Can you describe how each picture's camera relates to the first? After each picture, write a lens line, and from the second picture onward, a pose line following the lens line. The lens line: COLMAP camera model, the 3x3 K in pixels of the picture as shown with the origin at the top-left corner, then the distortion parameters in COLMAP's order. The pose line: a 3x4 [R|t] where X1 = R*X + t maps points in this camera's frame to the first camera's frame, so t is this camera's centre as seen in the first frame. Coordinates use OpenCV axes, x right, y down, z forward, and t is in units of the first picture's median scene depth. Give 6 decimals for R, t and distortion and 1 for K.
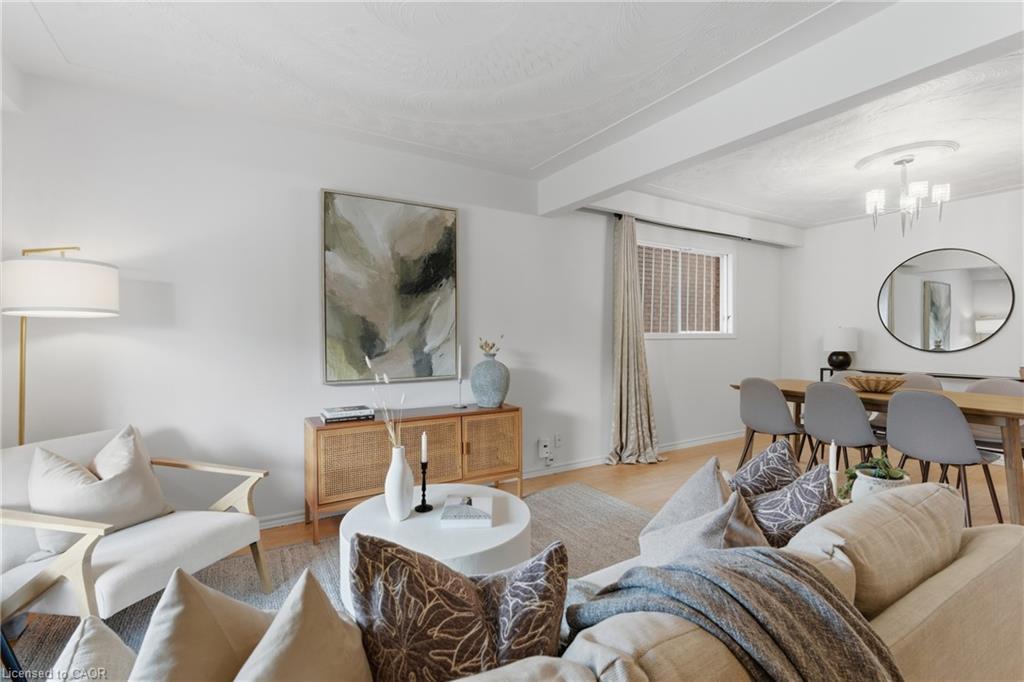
lens RADIAL K [[467.3, 0, 507.6], [0, 467.3, 343.4], [0, 0, 1]] dist [0.002814, 0.000470]
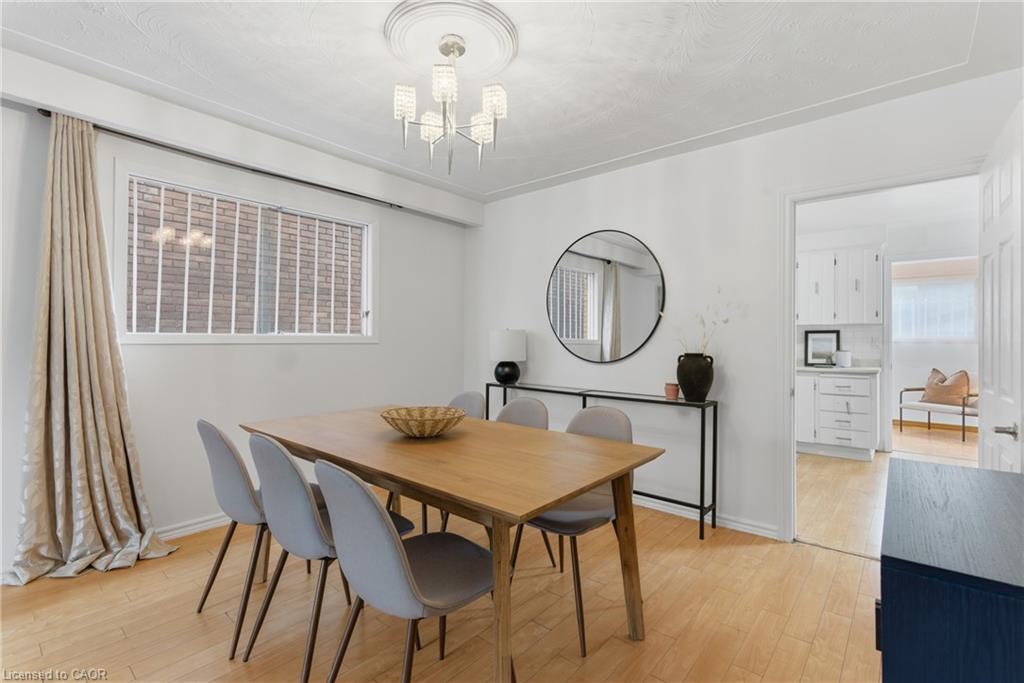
lens RADIAL K [[467.3, 0, 516.6], [0, 467.3, 338.0], [0, 0, 1]] dist [0.002814, 0.000470]
pose [[0.950862, 0.010079, 0.309451, 0.488862], [-0.004931, 0.999836, -0.017413, -0.007702], [-0.309576, 0.015032, 0.950756, 0.271306]]
